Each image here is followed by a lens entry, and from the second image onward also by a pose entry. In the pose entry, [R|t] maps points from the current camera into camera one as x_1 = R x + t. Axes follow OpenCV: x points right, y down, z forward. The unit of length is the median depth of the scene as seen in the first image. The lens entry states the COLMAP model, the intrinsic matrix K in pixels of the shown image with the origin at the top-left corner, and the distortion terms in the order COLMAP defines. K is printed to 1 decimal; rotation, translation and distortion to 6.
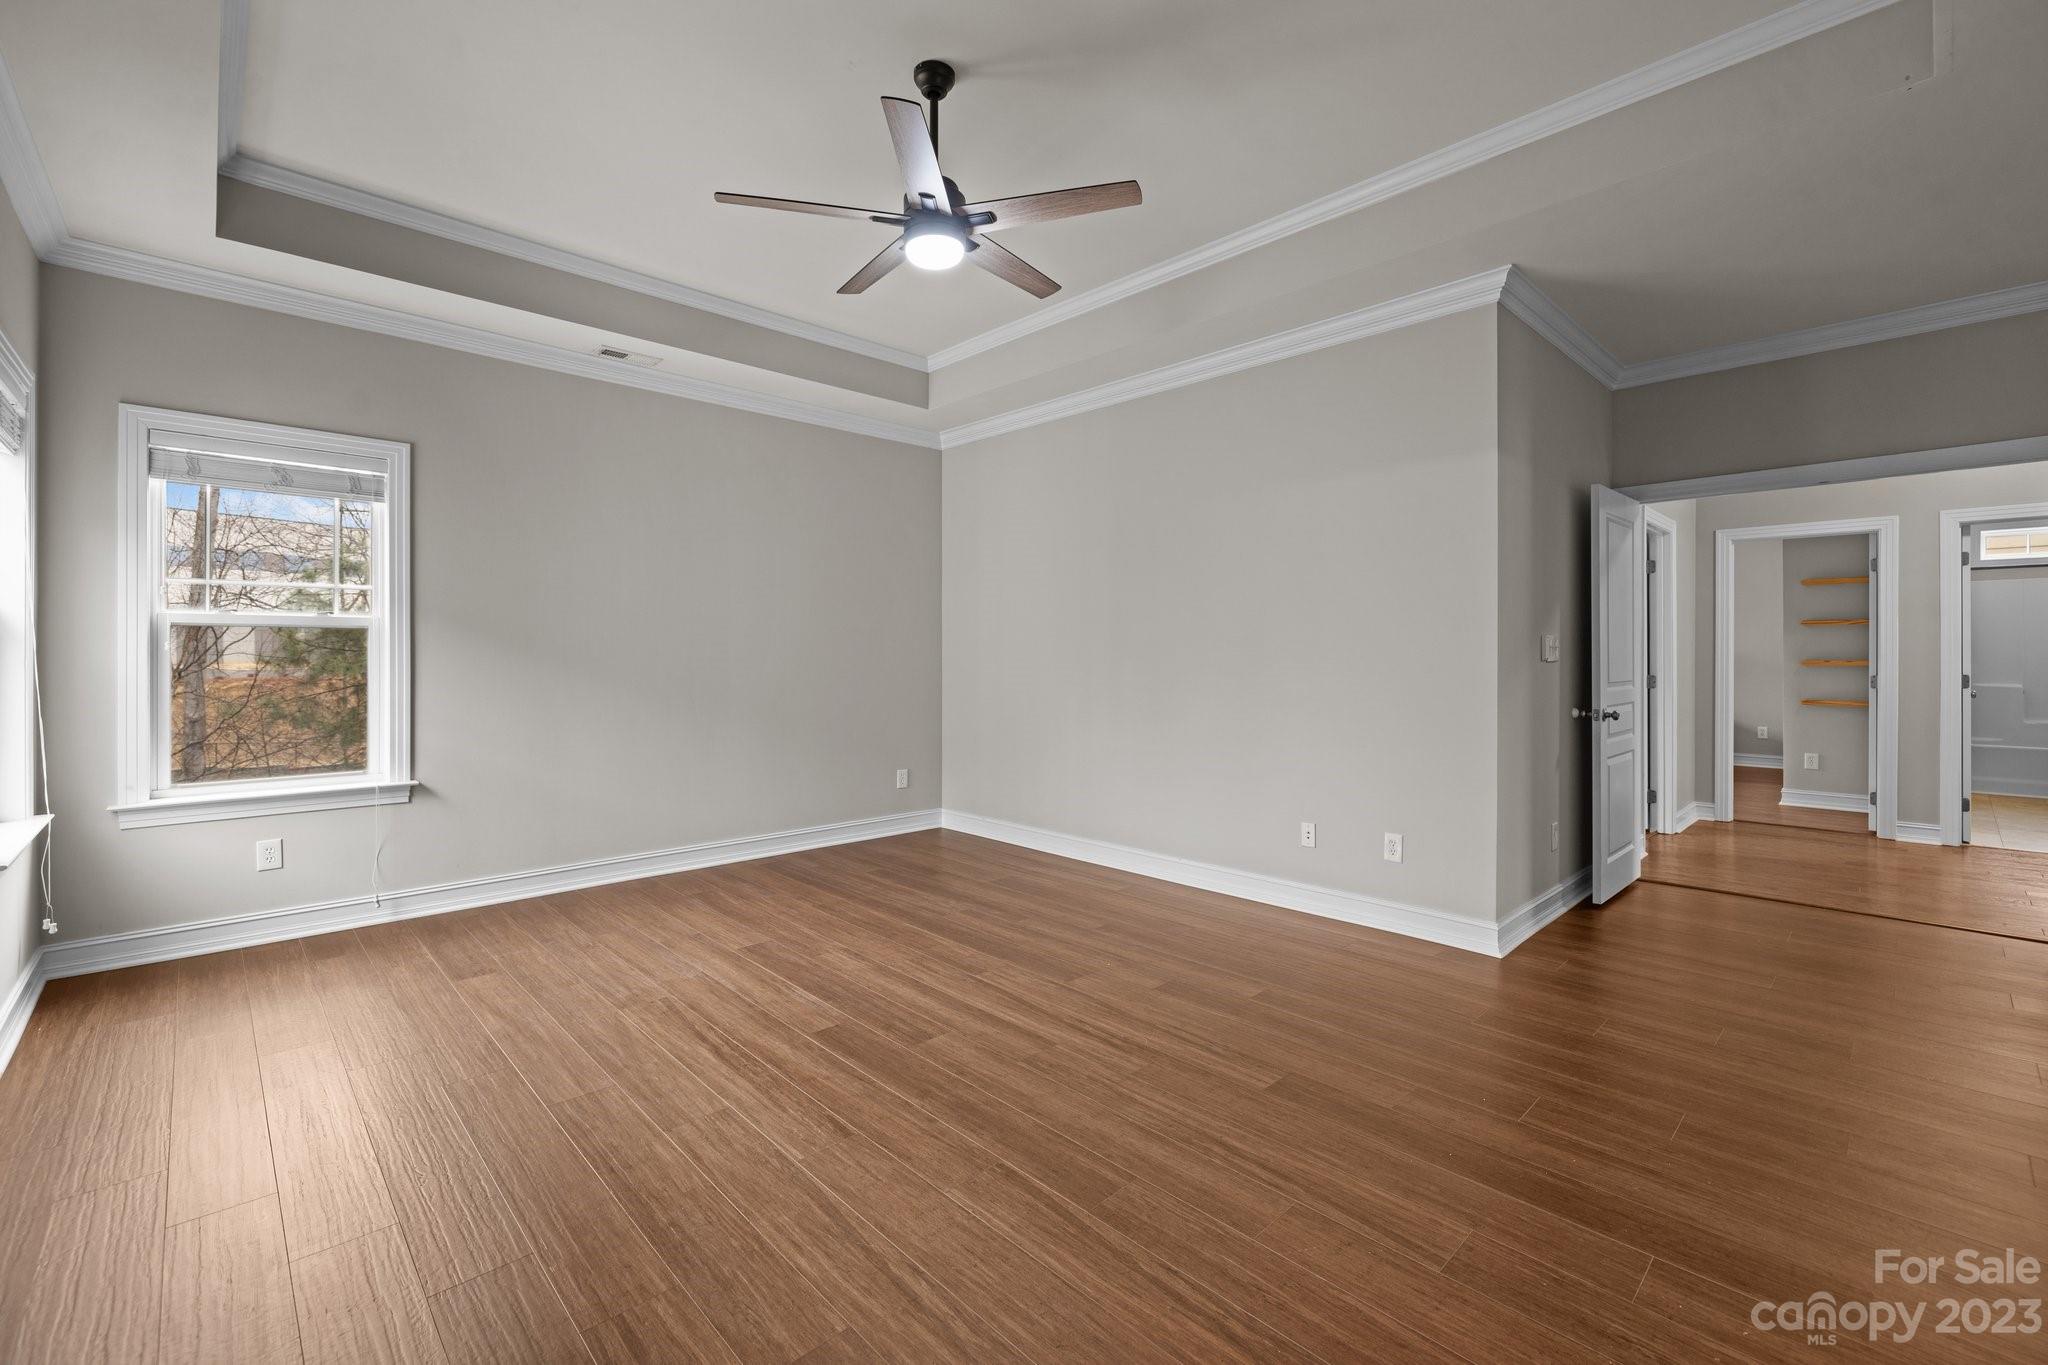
lens RADIAL K [[863.1, 0, 1019.6], [0, 863.1, 664.2], [0, 0, 1]] dist [-0.001010, -0.000079]
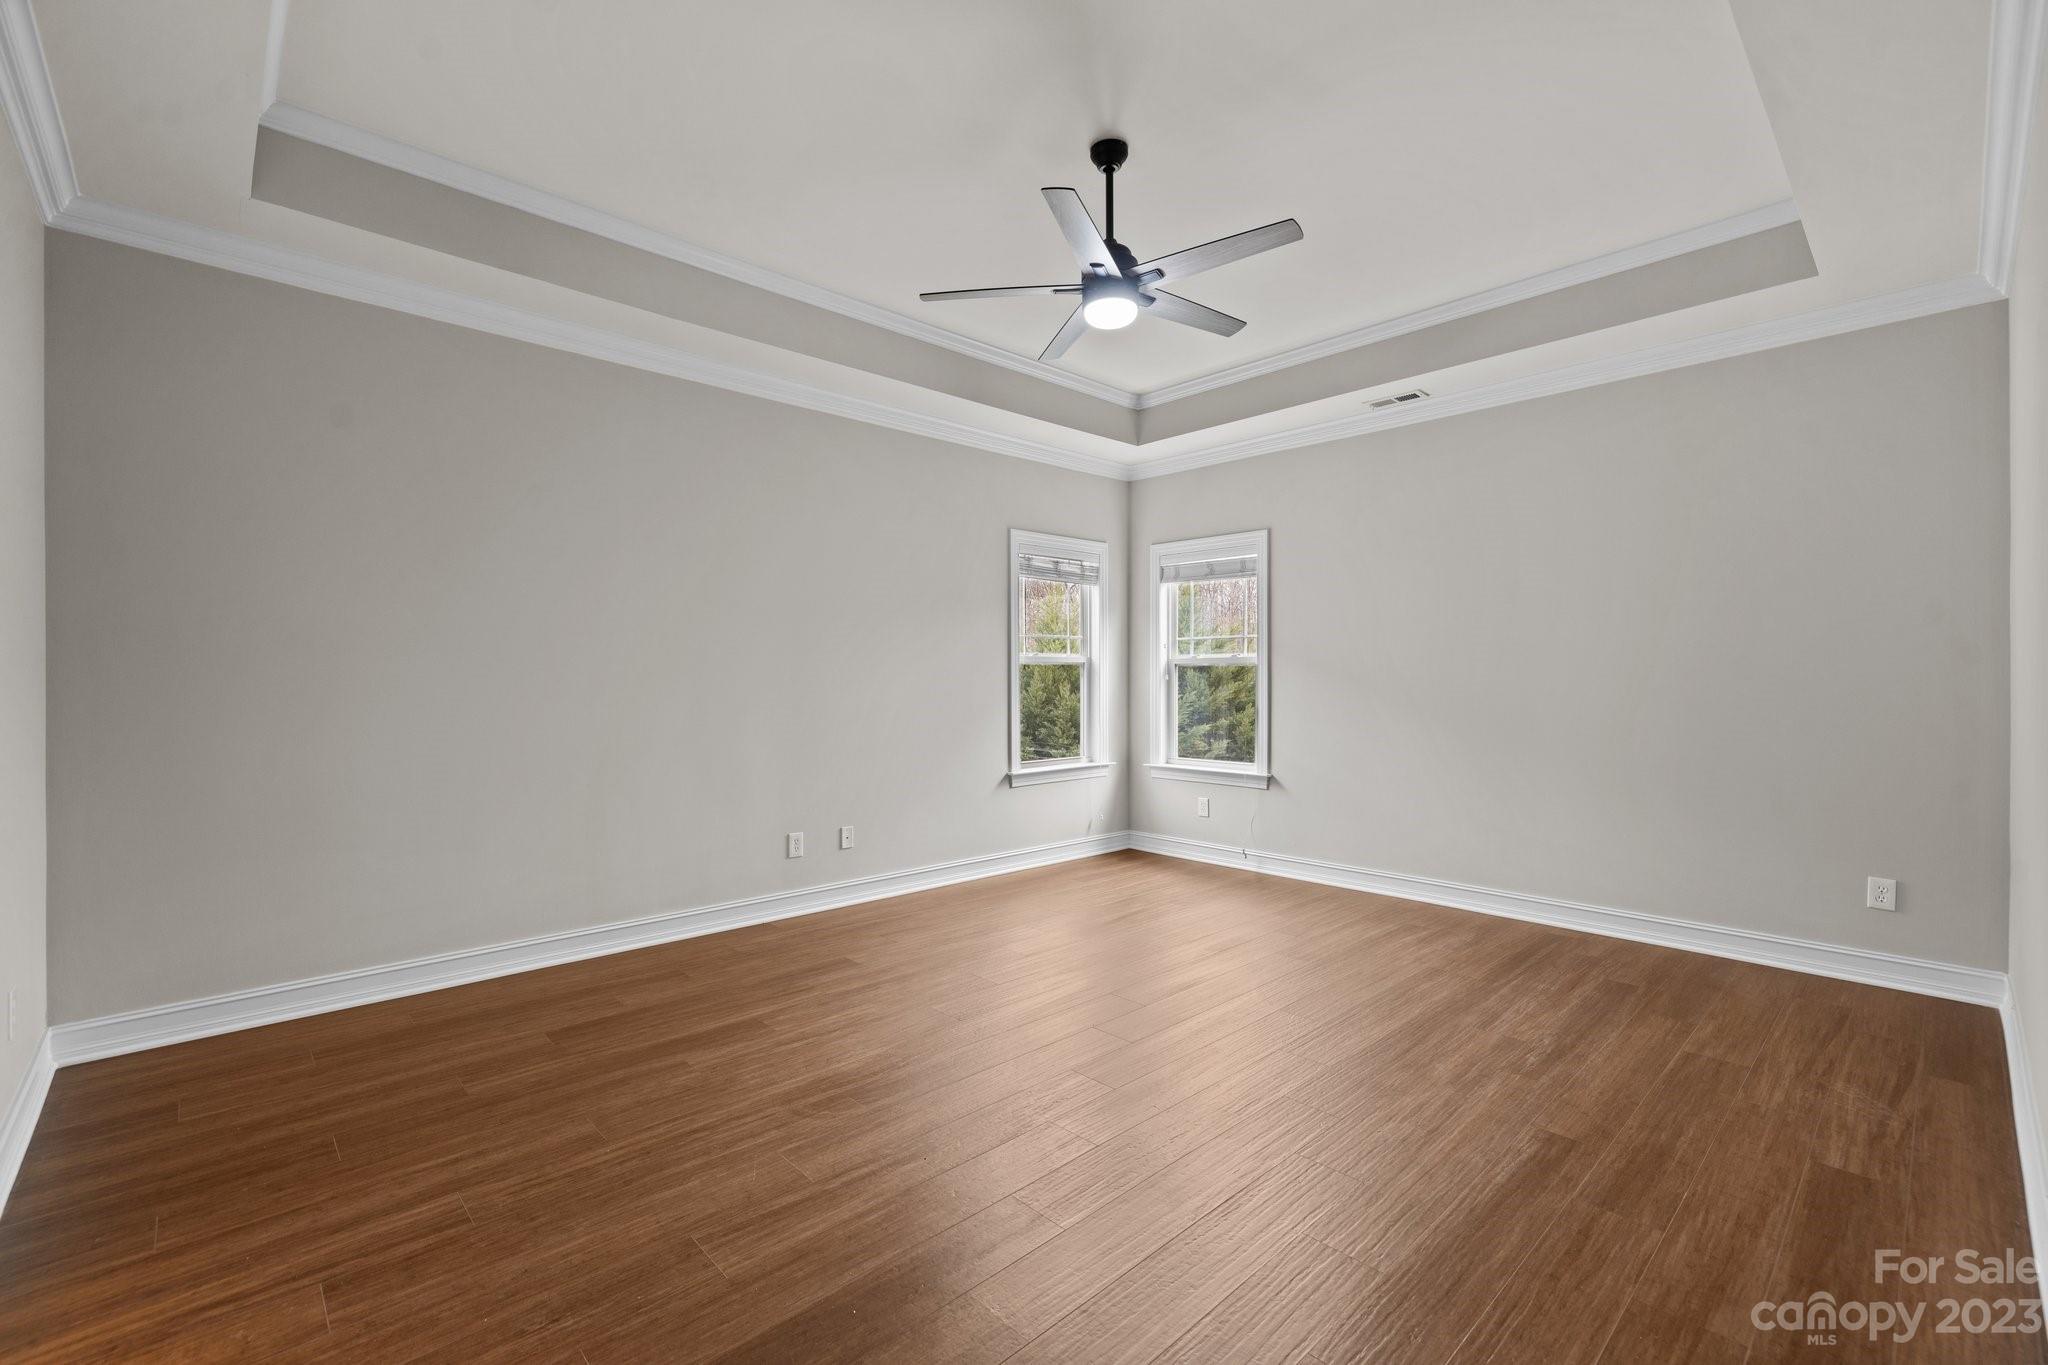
lens RADIAL K [[863.1, 0, 1008.0], [0, 863.1, 688.0], [0, 0, 1]] dist [-0.001010, -0.000079]
pose [[-0.008729, 0.007750, -0.999932, 0.759075], [-0.012787, 0.999887, 0.007861, -0.008329], [0.999880, 0.012855, -0.008629, 0.672250]]
